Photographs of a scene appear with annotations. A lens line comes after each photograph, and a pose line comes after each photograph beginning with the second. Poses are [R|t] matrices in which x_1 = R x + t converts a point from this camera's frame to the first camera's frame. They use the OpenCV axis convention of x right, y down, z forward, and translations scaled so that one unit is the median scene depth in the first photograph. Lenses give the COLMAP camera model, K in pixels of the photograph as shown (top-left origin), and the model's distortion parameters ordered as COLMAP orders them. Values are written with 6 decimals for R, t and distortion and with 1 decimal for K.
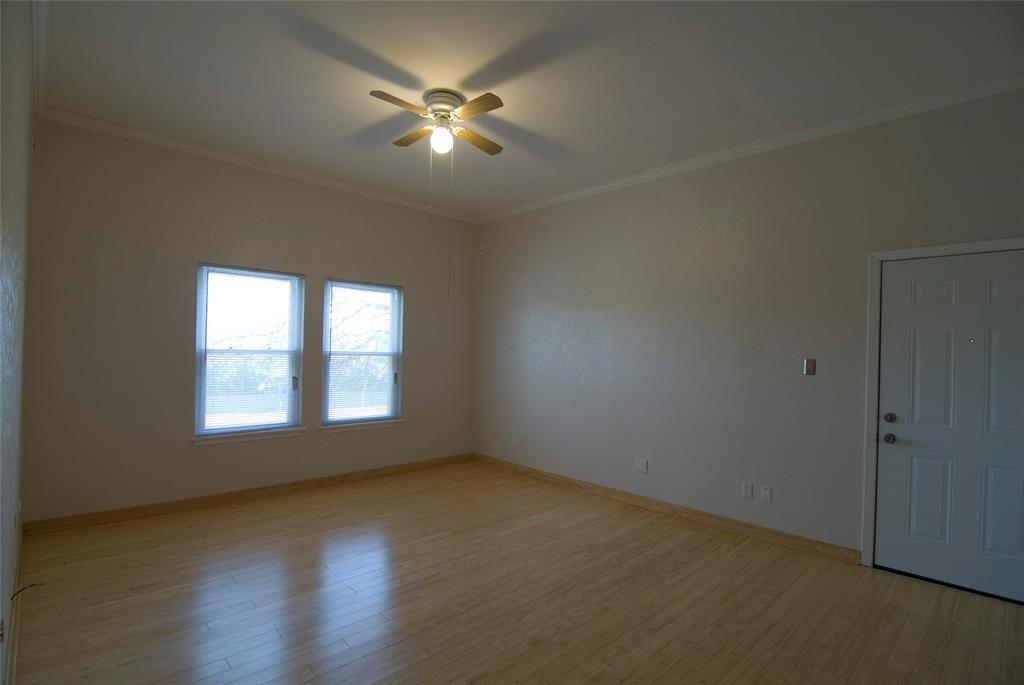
lens RADIAL K [[497.3, 0, 514.0], [0, 497.3, 345.6], [0, 0, 1]] dist [-0.012021, -0.002517]
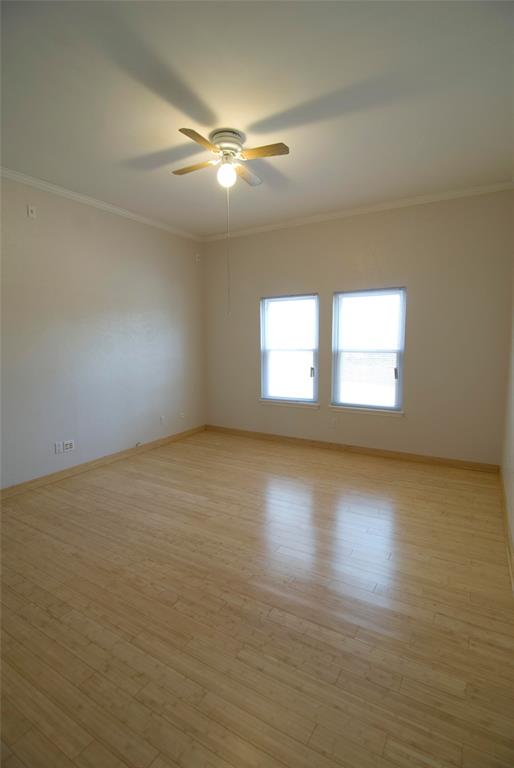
lens RADIAL K [[373.0, 0, 259.3], [0, 373.0, 381.9], [0, 0, 1]] dist [-0.012021, -0.002517]
pose [[0.262951, 0.087854, -0.960801, 0.566412], [0.026064, 0.994835, 0.098100, -0.004989], [0.964457, -0.050837, 0.259304, 0.598068]]
